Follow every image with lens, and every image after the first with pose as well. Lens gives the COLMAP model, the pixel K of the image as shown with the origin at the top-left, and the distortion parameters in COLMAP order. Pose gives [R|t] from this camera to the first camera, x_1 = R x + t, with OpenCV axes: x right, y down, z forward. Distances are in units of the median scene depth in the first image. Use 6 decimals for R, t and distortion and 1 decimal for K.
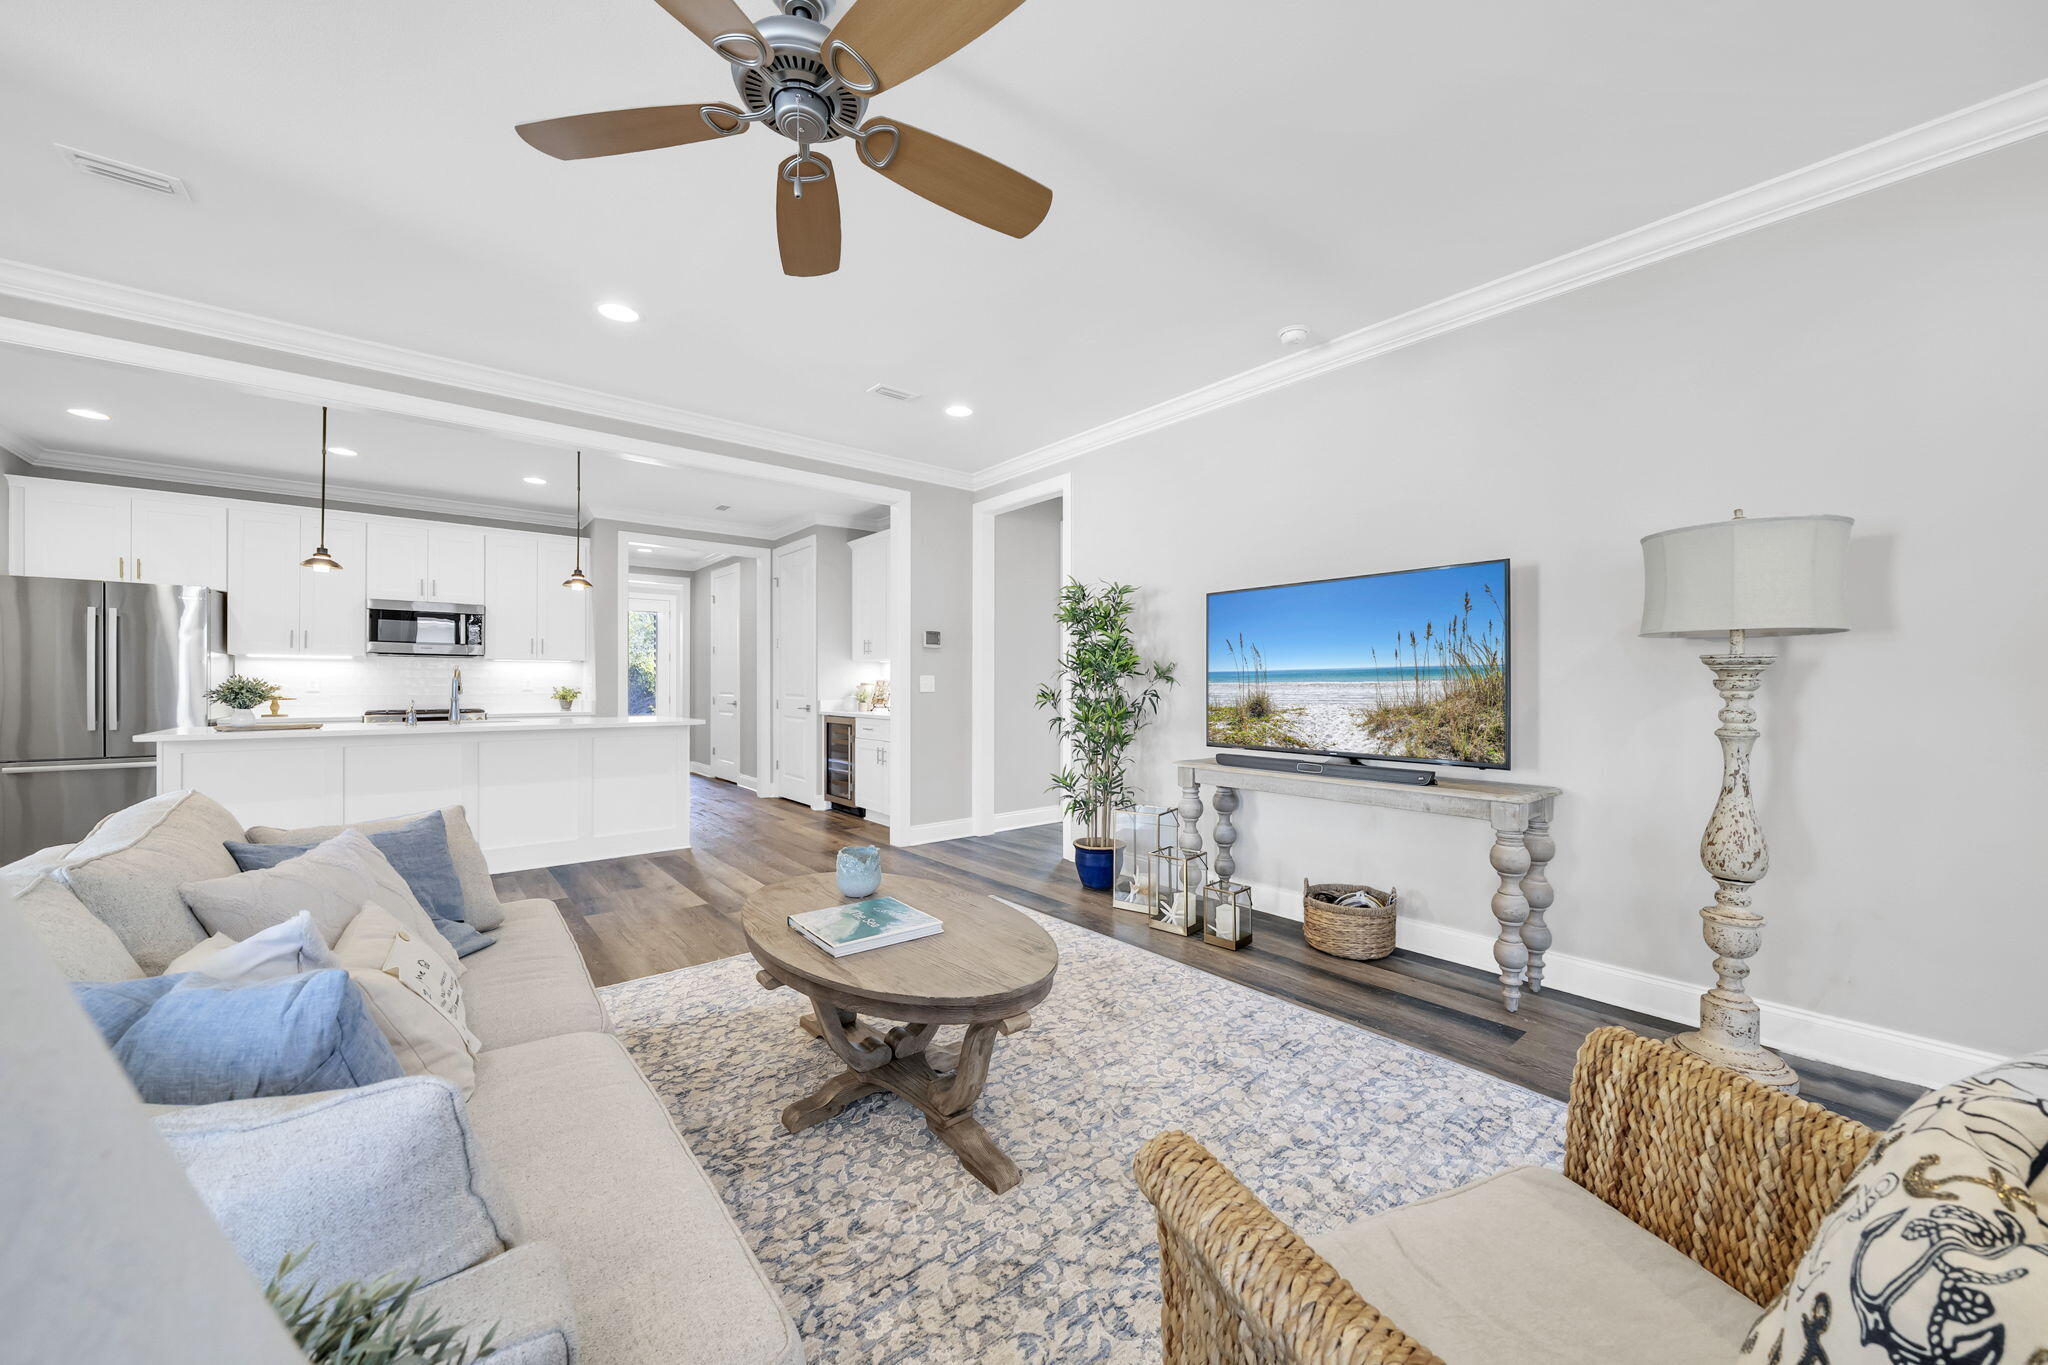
lens RADIAL K [[742.5, 0, 1030.6], [0, 742.5, 688.6], [0, 0, 1]] dist [-0.005708, 0.000449]
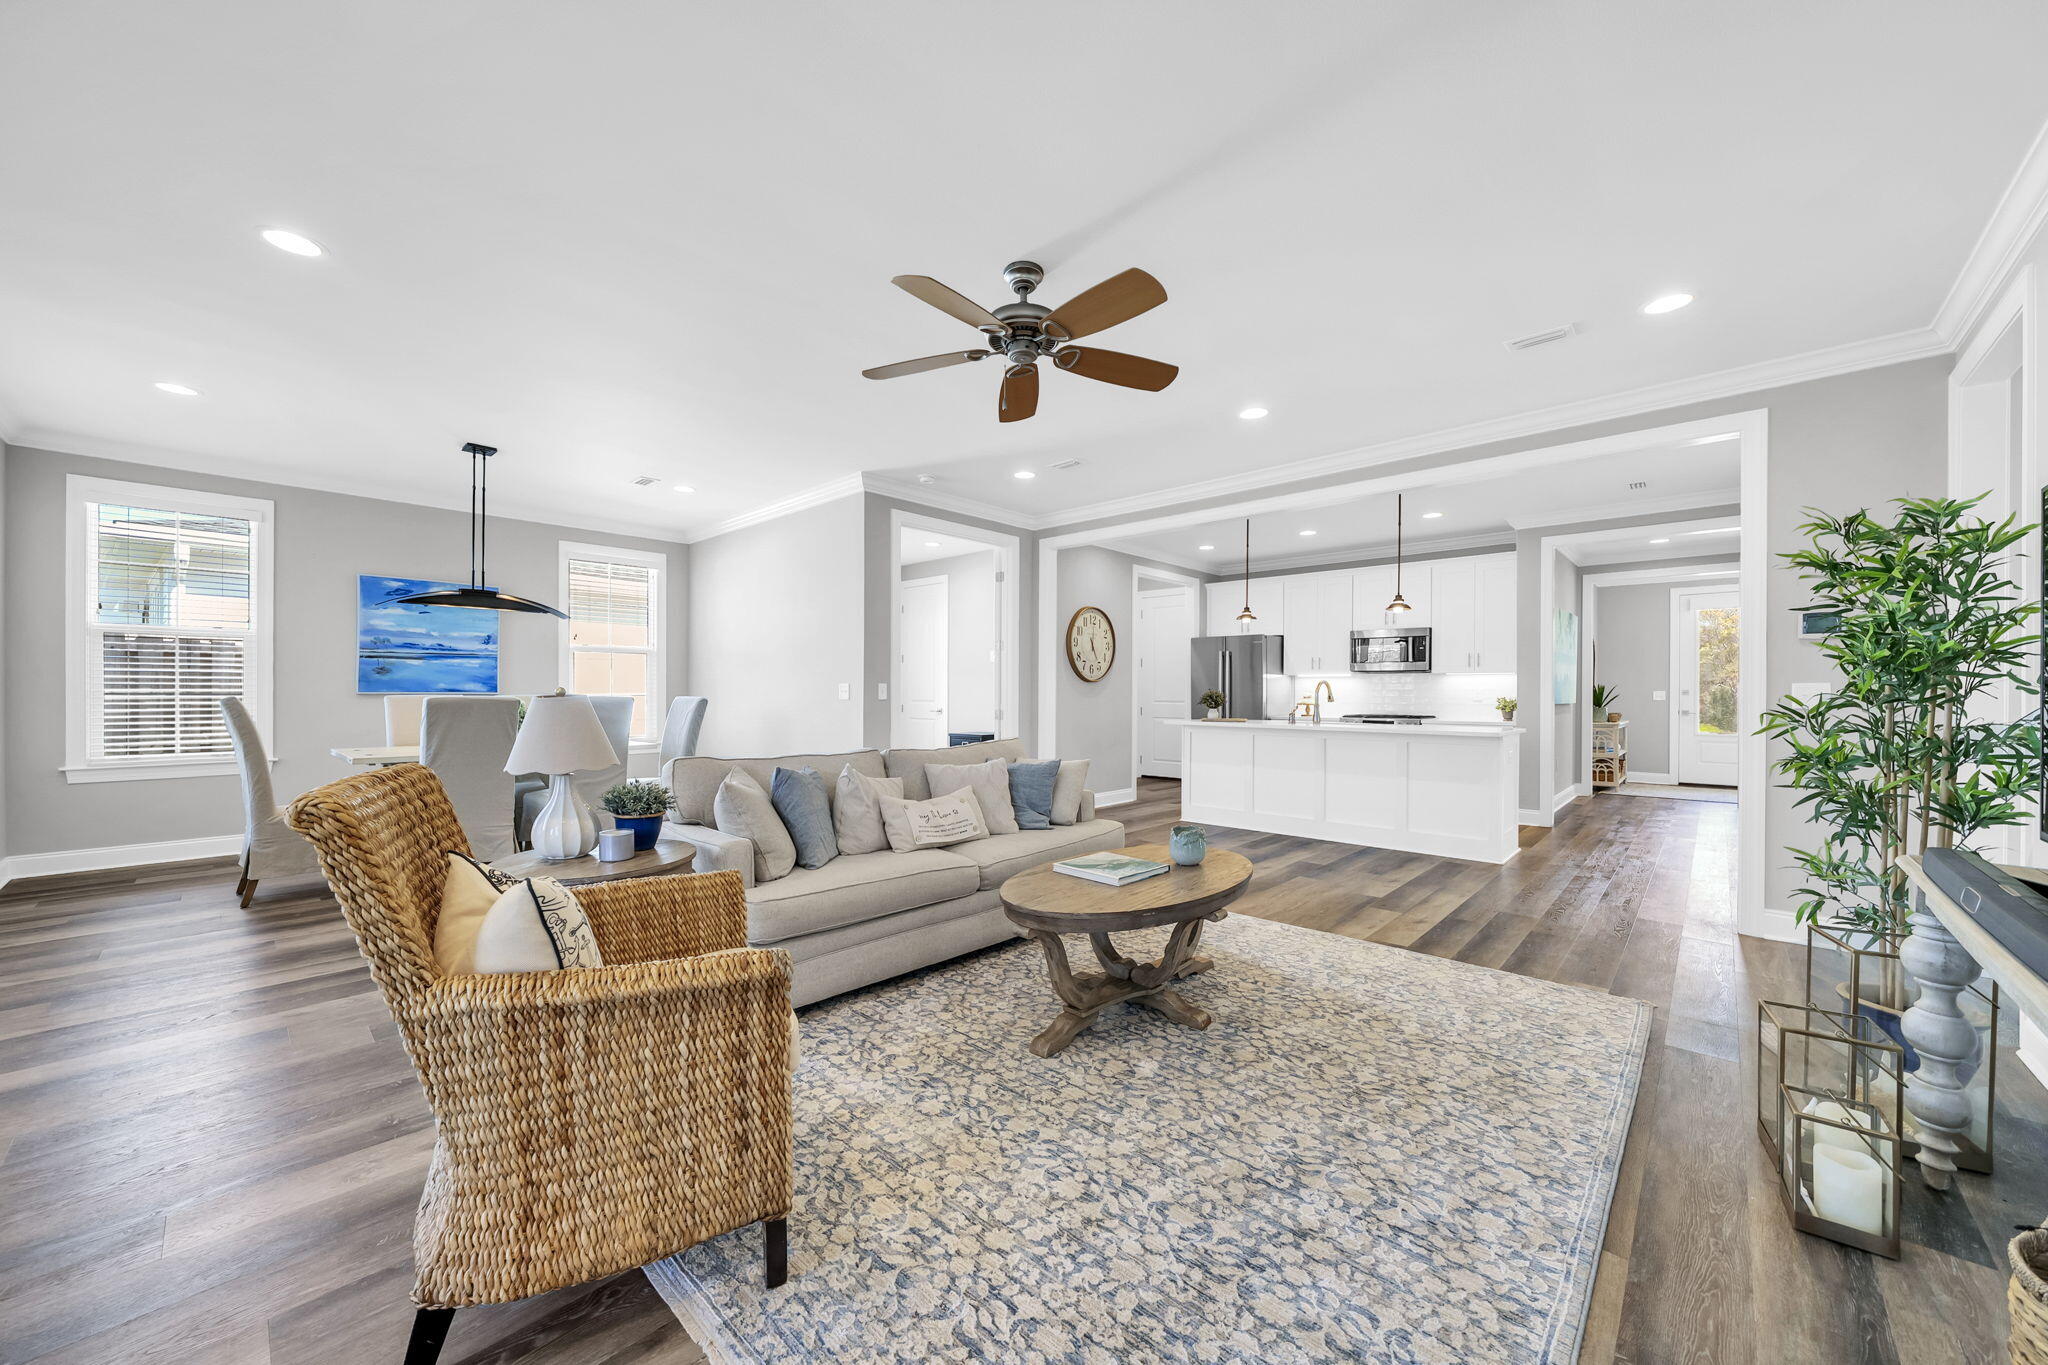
lens RADIAL K [[742.5, 0, 998.2], [0, 742.5, 693.0], [0, 0, 1]] dist [-0.005708, 0.000449]
pose [[0.101493, 0.000075, -0.994836, 0.706014], [-0.009257, 0.999957, -0.000869, -0.001694], [0.994793, 0.009297, 0.101490, 0.407349]]
